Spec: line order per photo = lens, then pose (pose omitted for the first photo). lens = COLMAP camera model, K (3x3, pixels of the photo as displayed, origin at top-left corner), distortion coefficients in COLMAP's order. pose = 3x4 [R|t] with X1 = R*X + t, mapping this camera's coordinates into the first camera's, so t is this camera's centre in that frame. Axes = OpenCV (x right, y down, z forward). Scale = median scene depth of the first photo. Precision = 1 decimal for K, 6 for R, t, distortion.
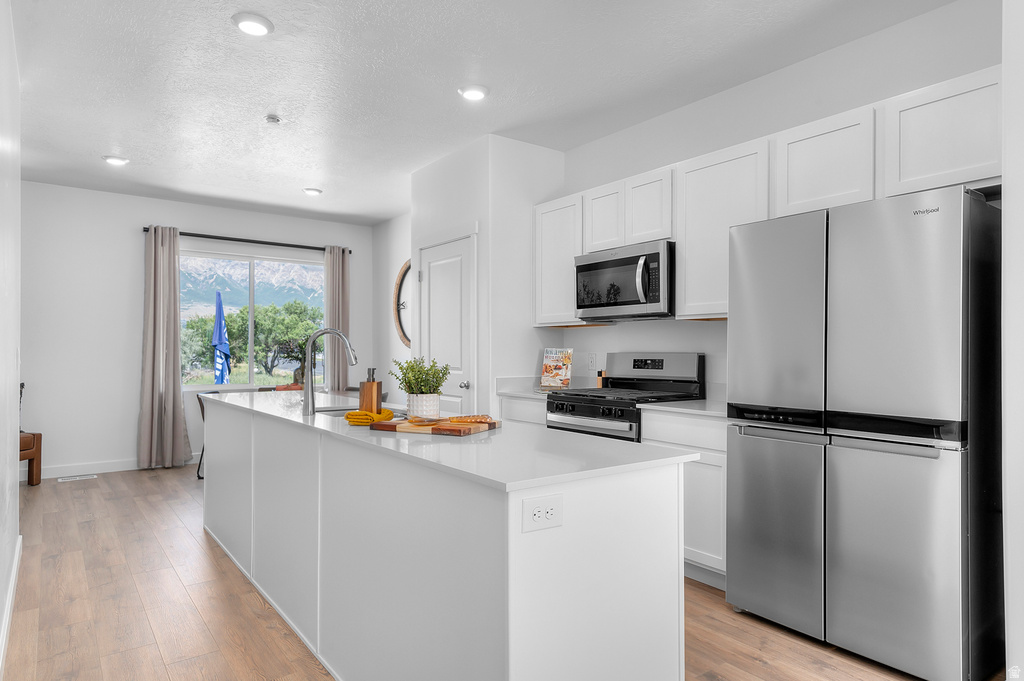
lens RADIAL K [[622.9, 0, 514.4], [0, 622.9, 348.2], [0, 0, 1]] dist [-0.002438, -0.000414]
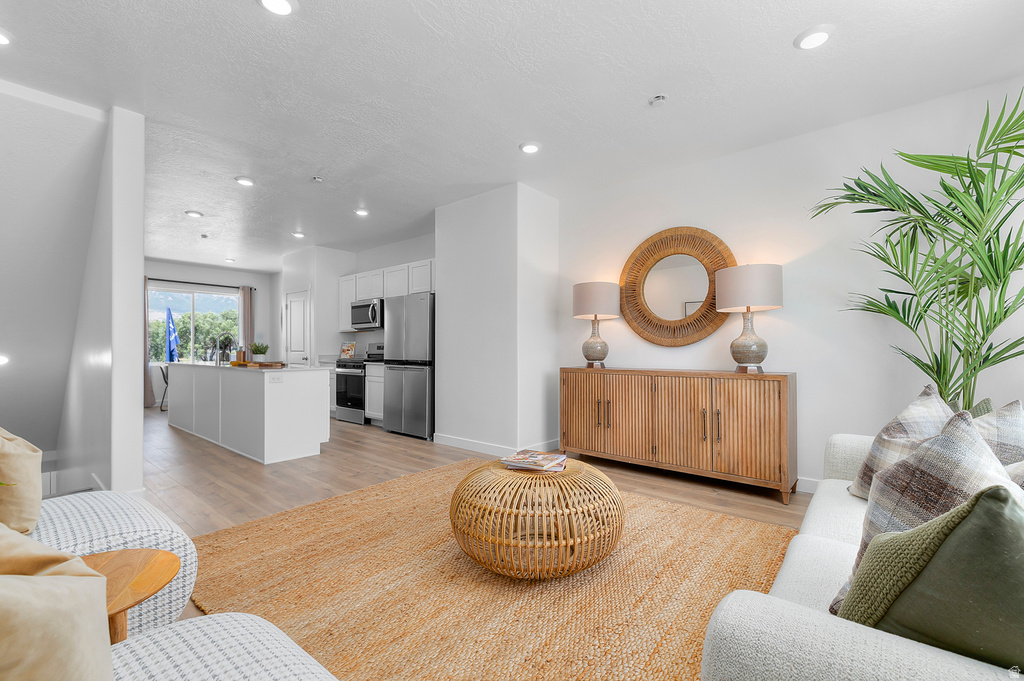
lens RADIAL K [[448.2, 0, 516.6], [0, 448.2, 346.3], [0, 0, 1]] dist [0.004116, 0.000075]
pose [[0.974526, -0.000233, 0.224274, 0.298669], [0.000273, 1.000000, -0.000147, 0.017462], [-0.224274, 0.000204, 0.974526, -0.716611]]
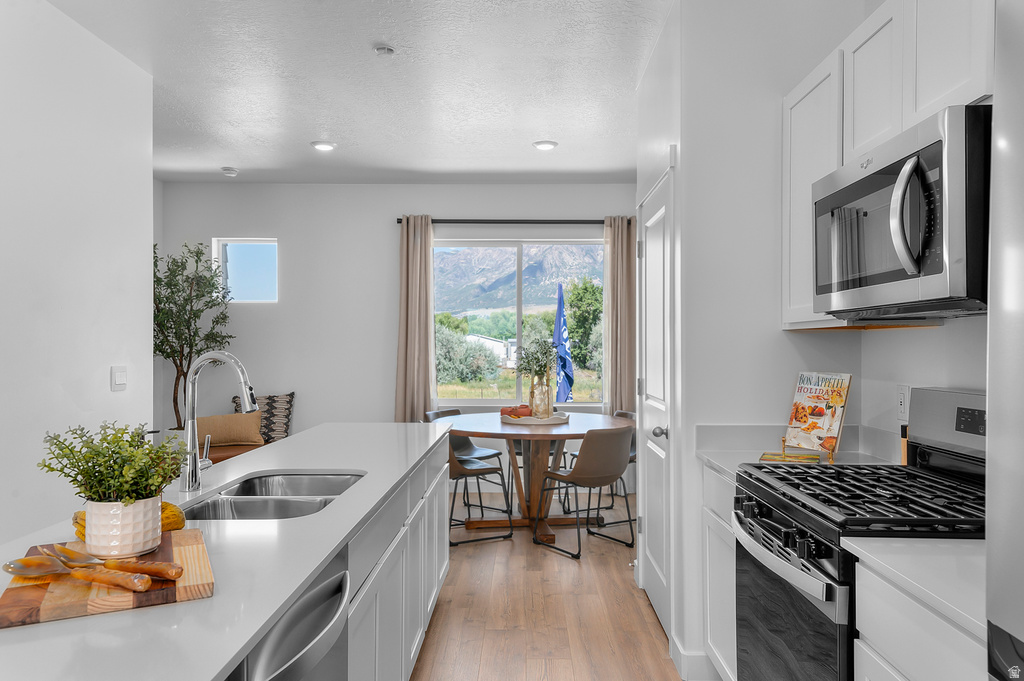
lens RADIAL K [[741.2, 0, 513.5], [0, 741.2, 341.3], [0, 0, 1]] dist [0.009225, 0.001016]
pose [[0.791187, -0.005133, -0.611553, 0.239973], [0.004396, 0.999987, -0.002706, -0.024822], [0.611559, -0.000547, 0.791199, 0.381940]]
